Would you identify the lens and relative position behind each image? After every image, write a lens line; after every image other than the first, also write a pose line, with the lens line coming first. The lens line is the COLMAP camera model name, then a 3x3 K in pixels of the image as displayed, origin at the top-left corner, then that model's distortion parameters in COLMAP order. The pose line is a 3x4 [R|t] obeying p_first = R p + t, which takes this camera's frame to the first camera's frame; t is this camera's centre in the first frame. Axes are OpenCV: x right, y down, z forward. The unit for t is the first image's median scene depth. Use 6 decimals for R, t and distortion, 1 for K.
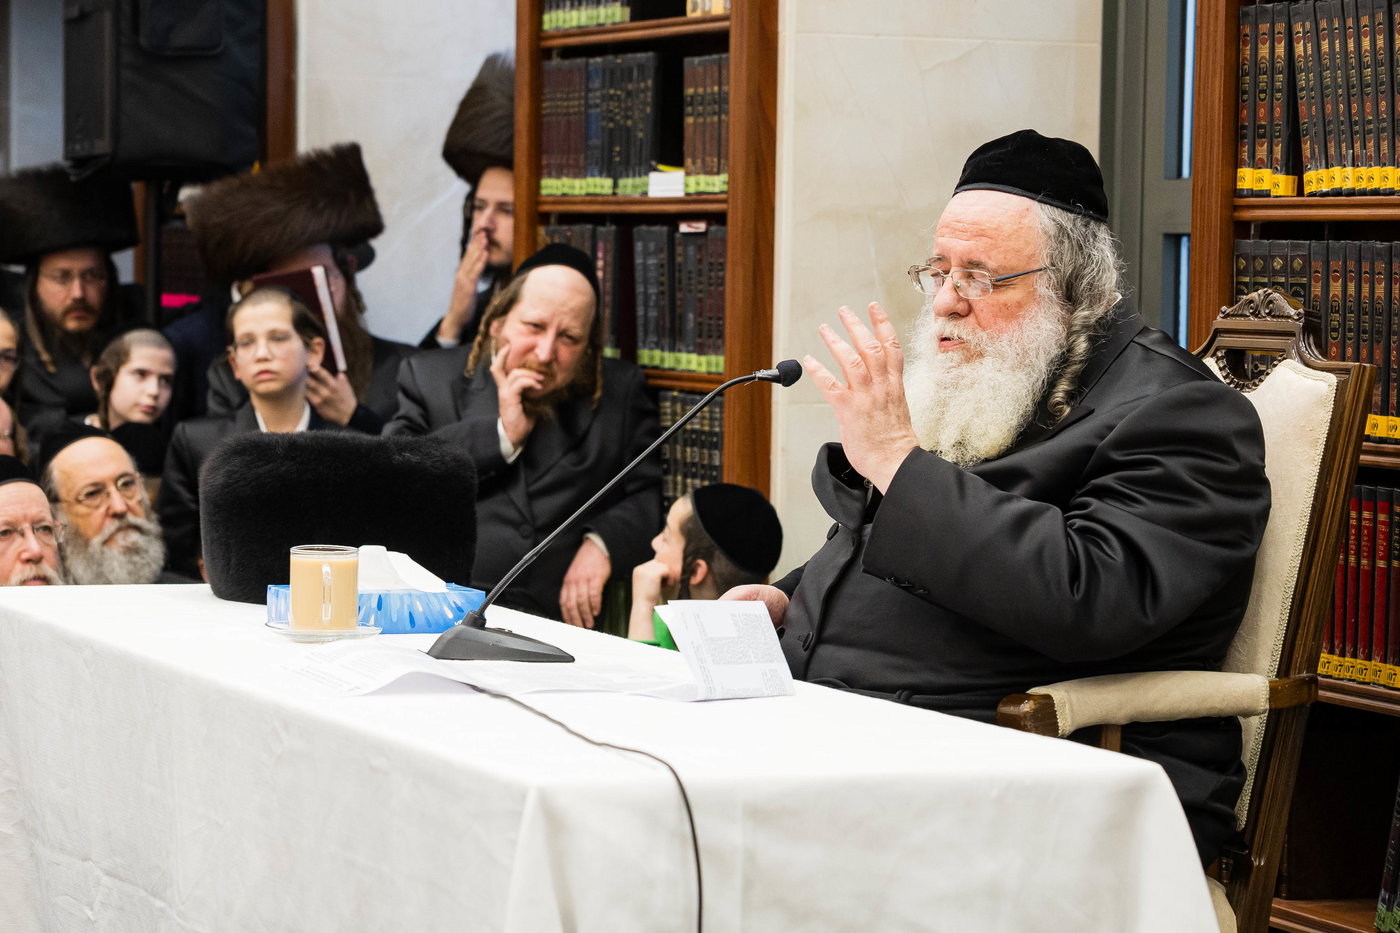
lens RADIAL K [[4293.1, 0, 700.7], [0, 4293.1, 509.8], [0, 0, 1]] dist [0.073908, 0.624658]
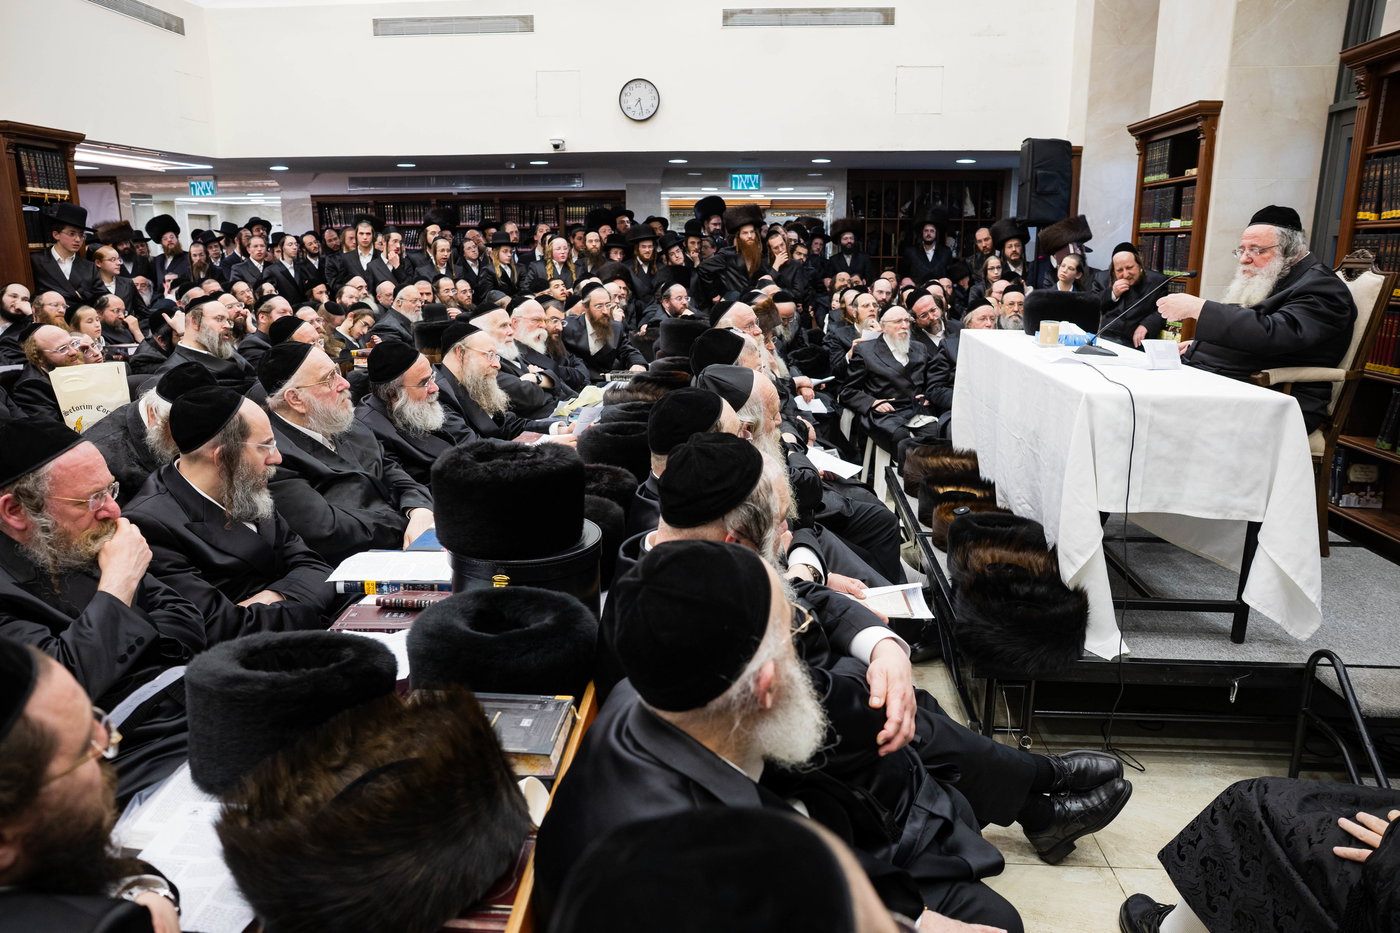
lens RADIAL K [[964.8, 0, 696.6], [0, 964.8, 469.1], [0, 0, 1]] dist [-0.102695, 0.086885]
pose [[0.882673, 0.092553, -0.460785, 0.028890], [-0.015624, 0.985655, 0.168048, 0.001259], [0.469728, -0.141132, 0.871457, 0.126813]]
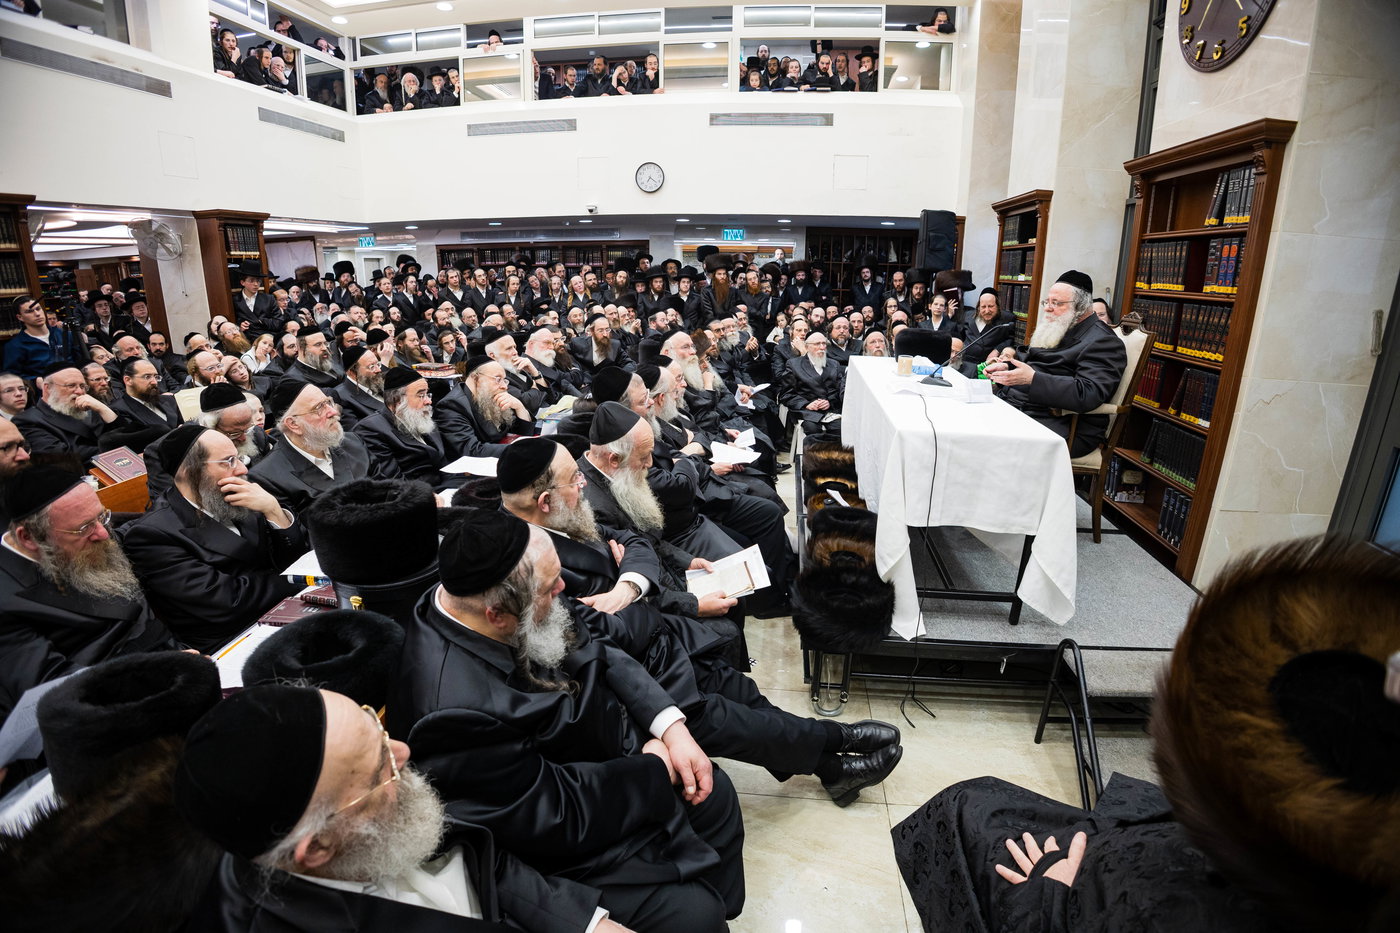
lens RADIAL K [[646.7, 0, 700.9], [0, 646.7, 473.6], [0, 0, 1]] dist [-0.146557, 0.032273]
pose [[0.861351, 0.147728, -0.486057, 0.070976], [-0.028435, 0.969305, 0.244211, -0.027603], [0.507214, -0.196530, 0.839113, 0.251545]]
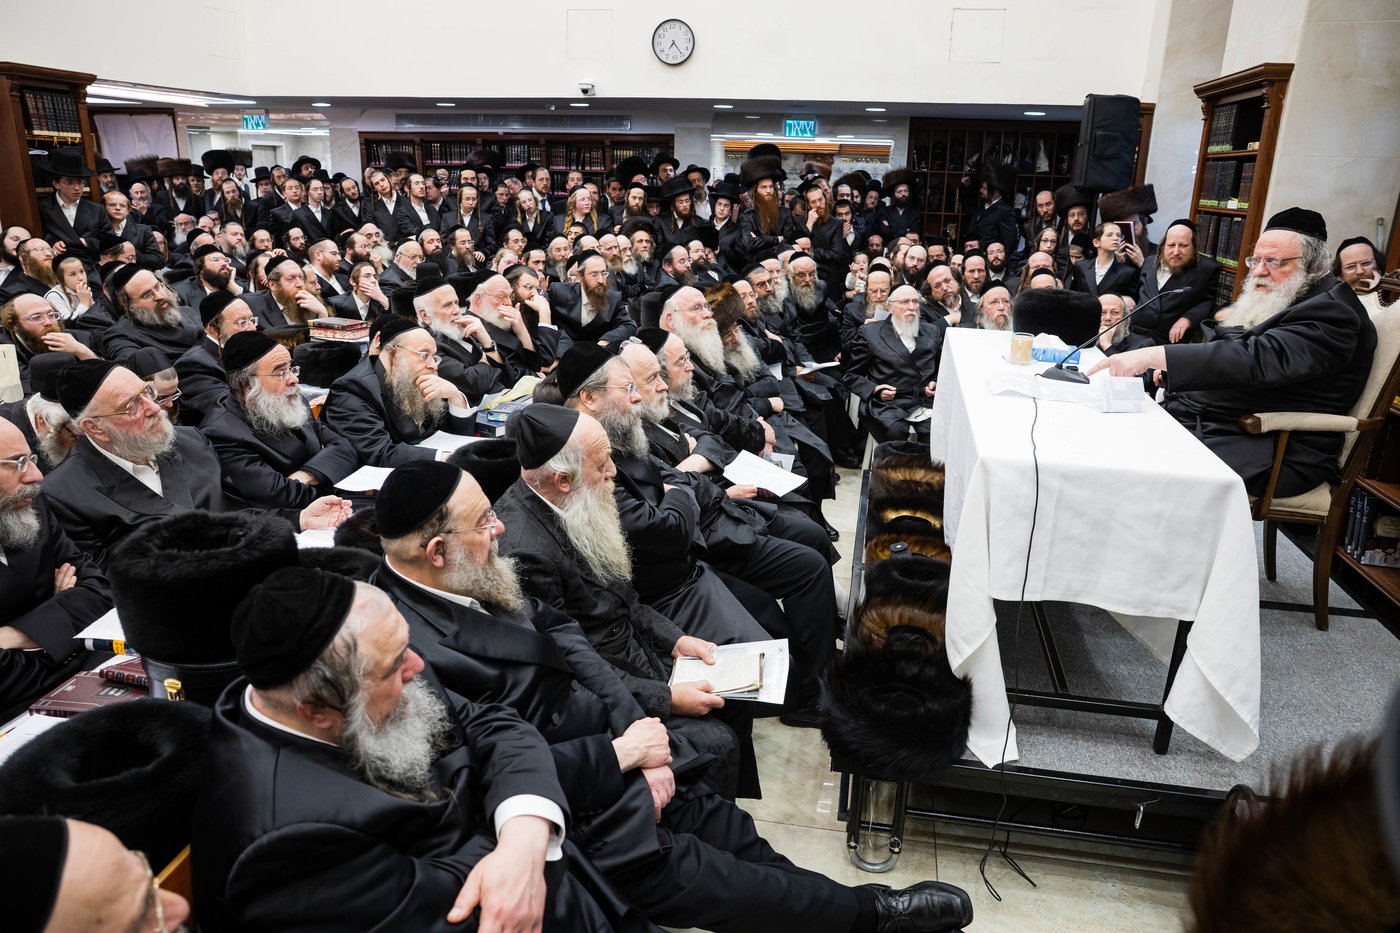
lens RADIAL K [[964.8, 0, 696.6], [0, 964.8, 469.1], [0, 0, 1]] dist [-0.102695, 0.086885]
pose [[0.825083, 0.173128, -0.537833, 0.100374], [-0.046629, 0.969515, 0.240553, -0.048273], [0.563084, -0.173398, 0.808003, 0.257656]]
